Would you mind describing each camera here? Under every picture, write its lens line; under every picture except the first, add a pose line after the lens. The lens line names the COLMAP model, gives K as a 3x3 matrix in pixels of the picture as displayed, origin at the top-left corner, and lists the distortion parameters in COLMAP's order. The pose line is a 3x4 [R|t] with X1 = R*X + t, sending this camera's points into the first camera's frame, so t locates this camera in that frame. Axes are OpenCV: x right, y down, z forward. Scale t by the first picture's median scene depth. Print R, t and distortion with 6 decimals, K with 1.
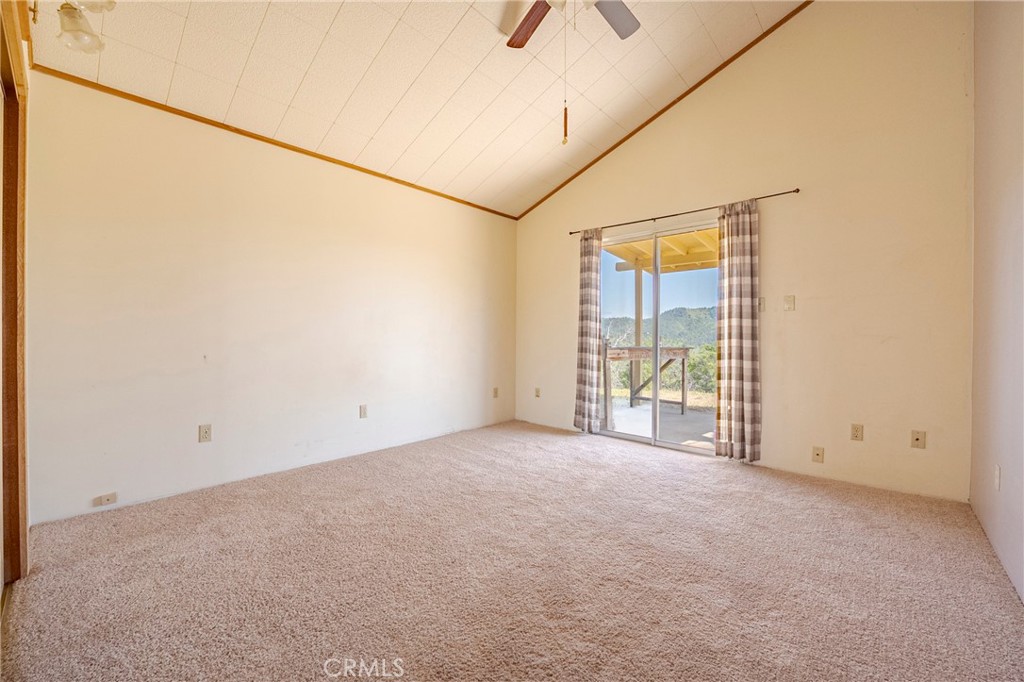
lens RADIAL K [[412.8, 0, 511.2], [0, 412.8, 338.8], [0, 0, 1]] dist [-0.012144, 0.000335]
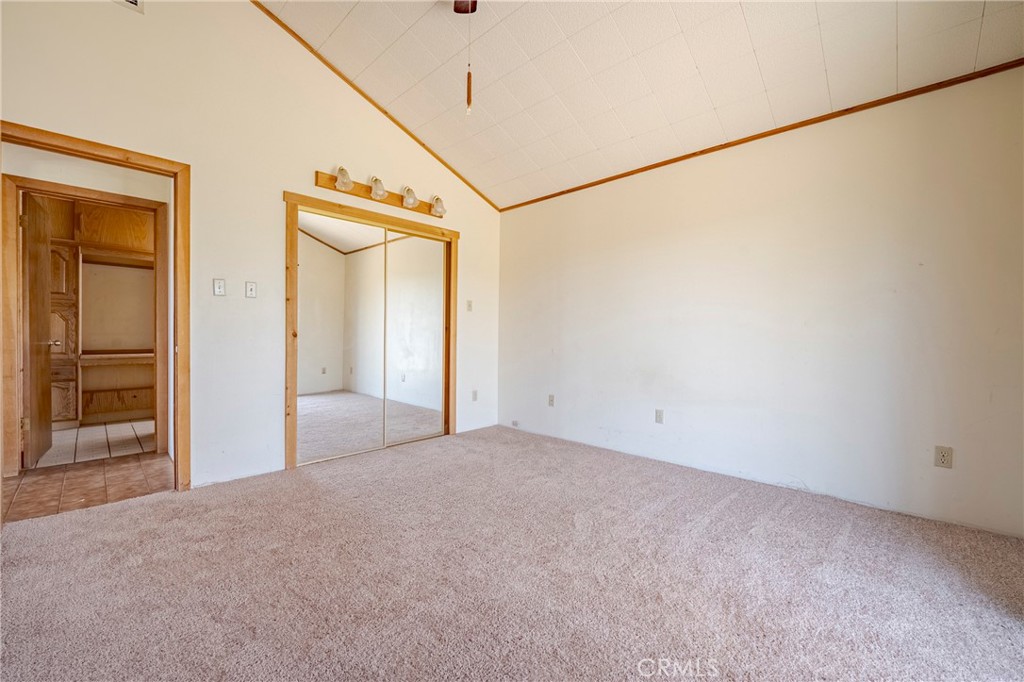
lens RADIAL K [[412.8, 0, 511.5], [0, 412.8, 337.4], [0, 0, 1]] dist [-0.012144, 0.000335]
pose [[-0.025873, -0.000752, -0.999665, 0.603783], [-0.015926, 0.999873, -0.000340, -0.000355], [0.999538, 0.015912, -0.025882, 0.680377]]
